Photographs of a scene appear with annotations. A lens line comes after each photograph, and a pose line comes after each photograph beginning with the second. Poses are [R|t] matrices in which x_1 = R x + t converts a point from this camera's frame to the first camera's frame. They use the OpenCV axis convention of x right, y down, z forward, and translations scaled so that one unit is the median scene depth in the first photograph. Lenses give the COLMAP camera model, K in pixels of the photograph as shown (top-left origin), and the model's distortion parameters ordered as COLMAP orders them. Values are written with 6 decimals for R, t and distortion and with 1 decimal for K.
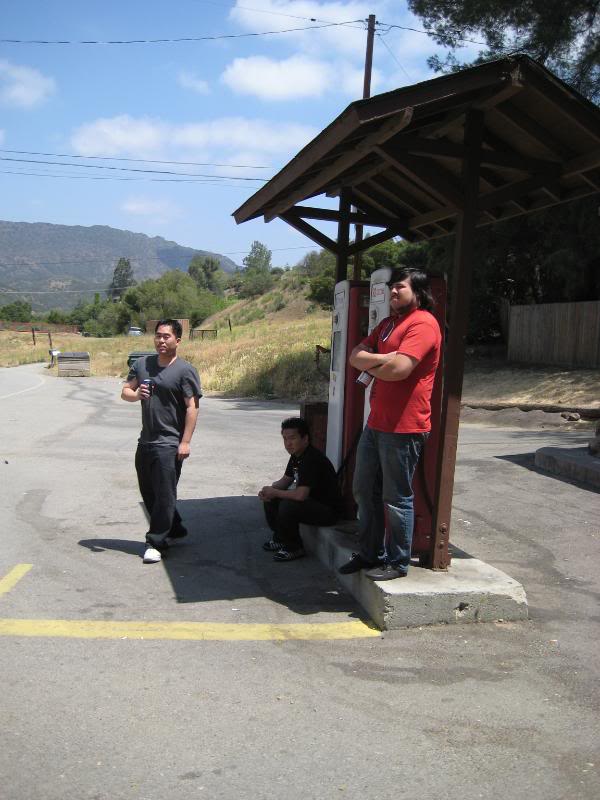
lens RADIAL K [[822.1, 0, 300.0], [0, 822.1, 400.0], [0, 0, 1]] dist [-0.136036, 0.017255]
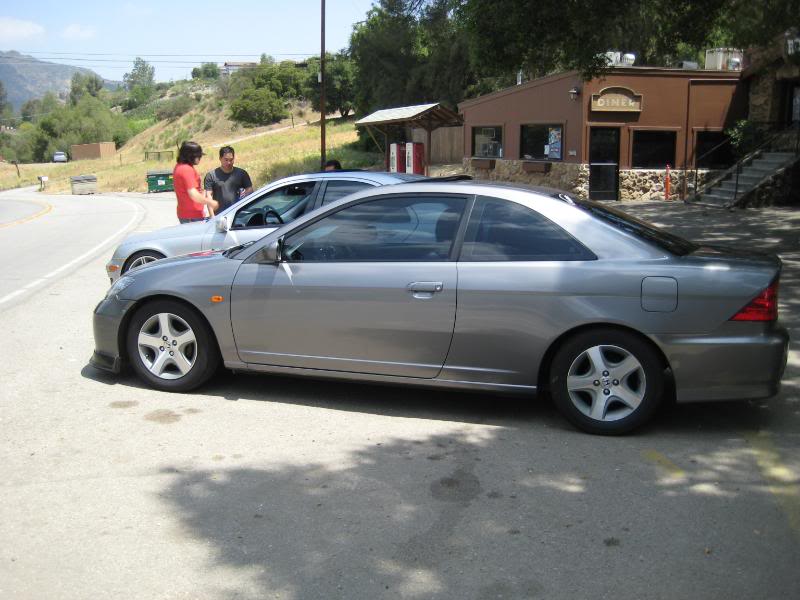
lens RADIAL K [[822.1, 0, 400.0], [0, 822.1, 300.0], [0, 0, 1]] dist [-0.136036, 0.017255]
pose [[0.963303, -0.098166, 0.249823, -0.191314], [0.069286, 0.990122, 0.121896, 0.024015], [-0.259321, -0.100113, 0.960588, -0.560420]]
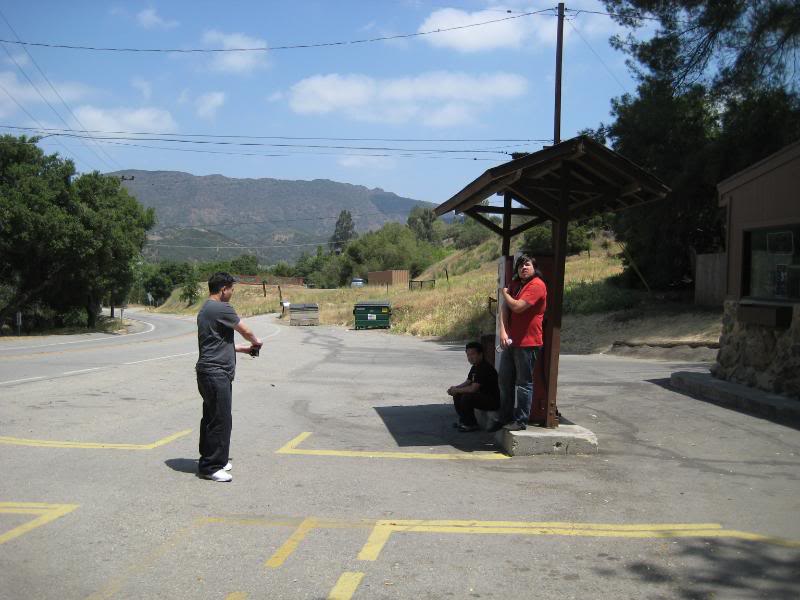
lens RADIAL K [[822.1, 0, 400.0], [0, 822.1, 300.0], [0, 0, 1]] dist [-0.136036, 0.017255]
pose [[0.989249, -0.017463, -0.145193, 0.017054], [0.008880, 0.998186, -0.059555, 0.005986], [0.145970, 0.057625, 0.987609, -0.114647]]
